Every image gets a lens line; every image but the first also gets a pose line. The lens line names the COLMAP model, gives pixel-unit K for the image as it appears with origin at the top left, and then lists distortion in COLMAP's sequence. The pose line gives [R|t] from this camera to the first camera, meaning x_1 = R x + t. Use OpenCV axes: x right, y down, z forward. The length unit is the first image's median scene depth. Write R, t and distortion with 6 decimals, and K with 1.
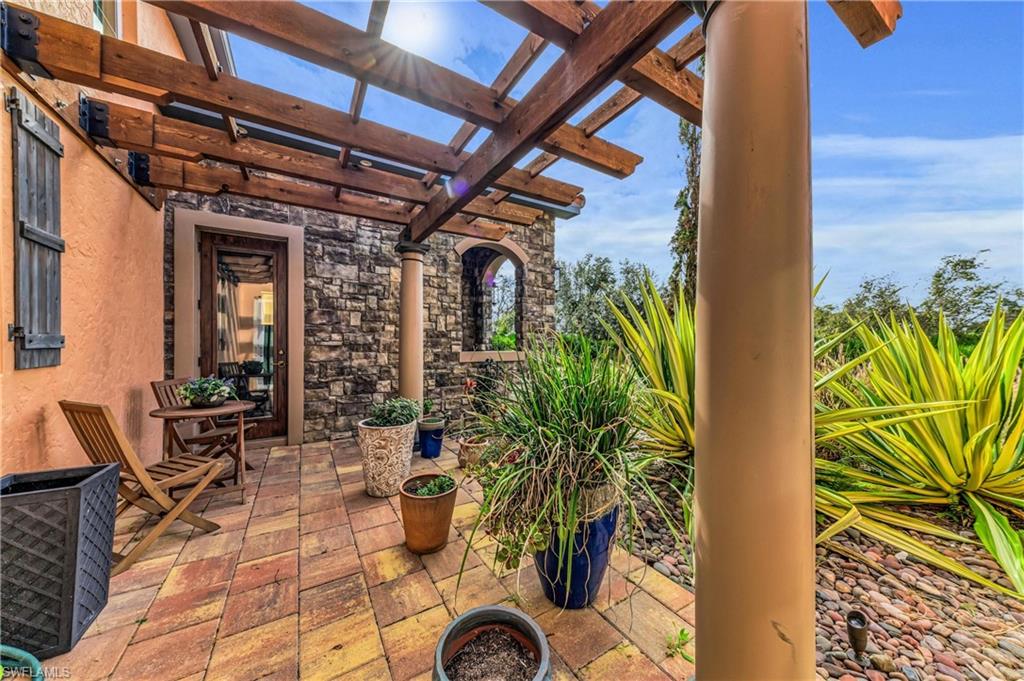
lens RADIAL K [[343.7, 0, 514.0], [0, 343.7, 343.6], [0, 0, 1]] dist [0.000291, 0.000017]
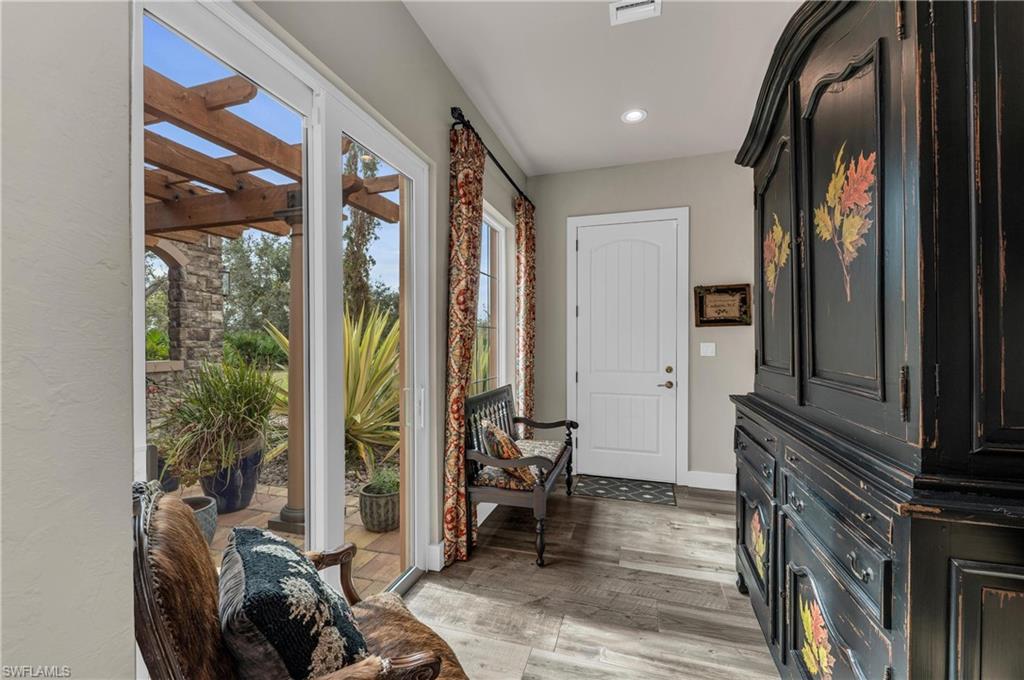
lens RADIAL K [[413.1, 0, 517.1], [0, 413.1, 339.7], [0, 0, 1]] dist [0.008484, -0.002809]
pose [[0.745839, -0.004162, 0.666113, -0.042003], [0.005495, 0.999985, 0.000096, -0.028187], [-0.666104, 0.003588, 0.745851, -0.425114]]
